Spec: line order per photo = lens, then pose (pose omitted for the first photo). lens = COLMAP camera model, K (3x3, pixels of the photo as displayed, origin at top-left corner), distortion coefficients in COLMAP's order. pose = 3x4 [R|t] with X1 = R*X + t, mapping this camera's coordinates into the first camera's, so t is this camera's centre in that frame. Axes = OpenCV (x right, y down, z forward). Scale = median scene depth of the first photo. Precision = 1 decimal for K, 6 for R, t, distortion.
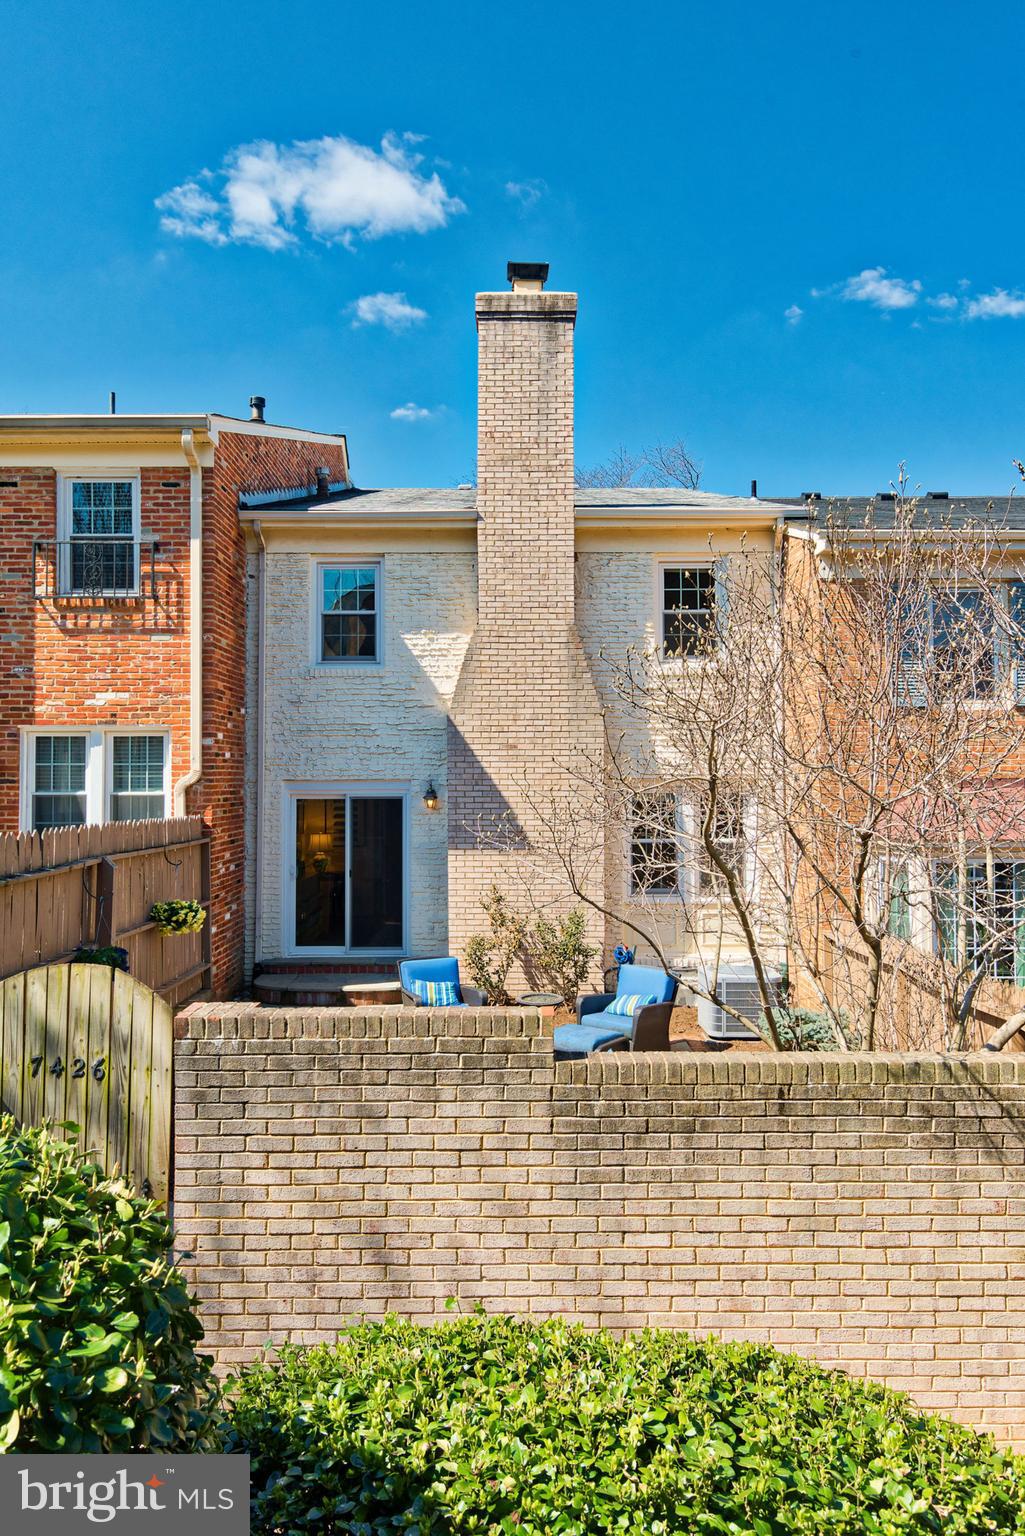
lens RADIAL K [[1031.3, 0, 482.5], [0, 1031.3, 755.8], [0, 0, 1]] dist [0.029702, -0.028281]
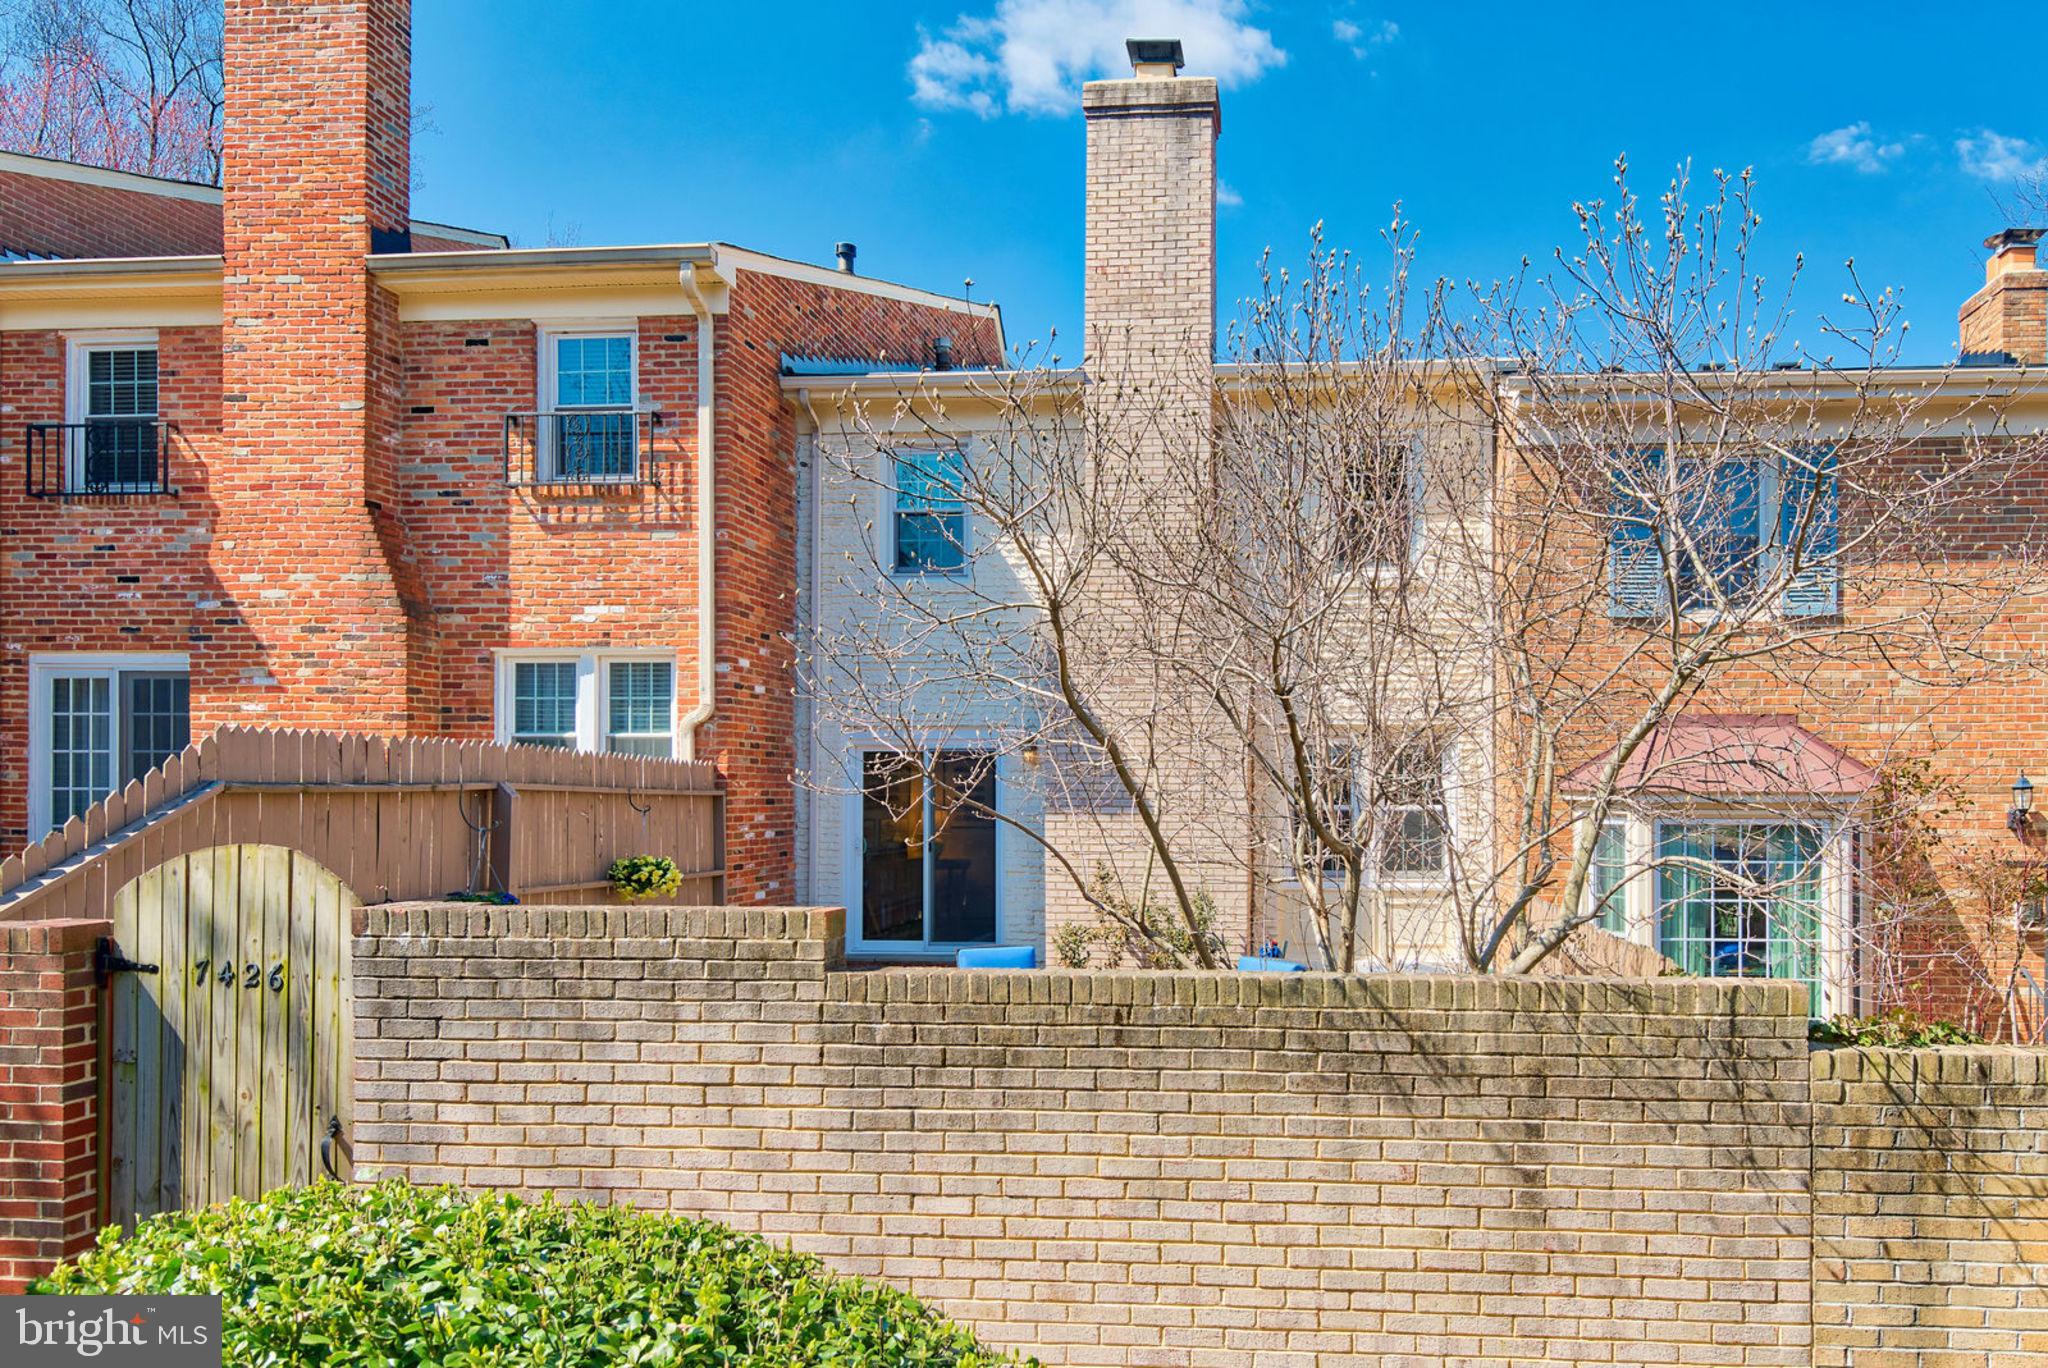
lens RADIAL K [[1331.2, 0, 1203.9], [0, 1331.2, 798.5], [0, 0, 1]] dist [0.022551, -0.018449]
pose [[0.996778, 0.004542, -0.080083, 0.414889], [-0.002672, 0.999722, 0.023438, 0.140266], [0.080167, -0.023148, 0.996513, 0.043477]]
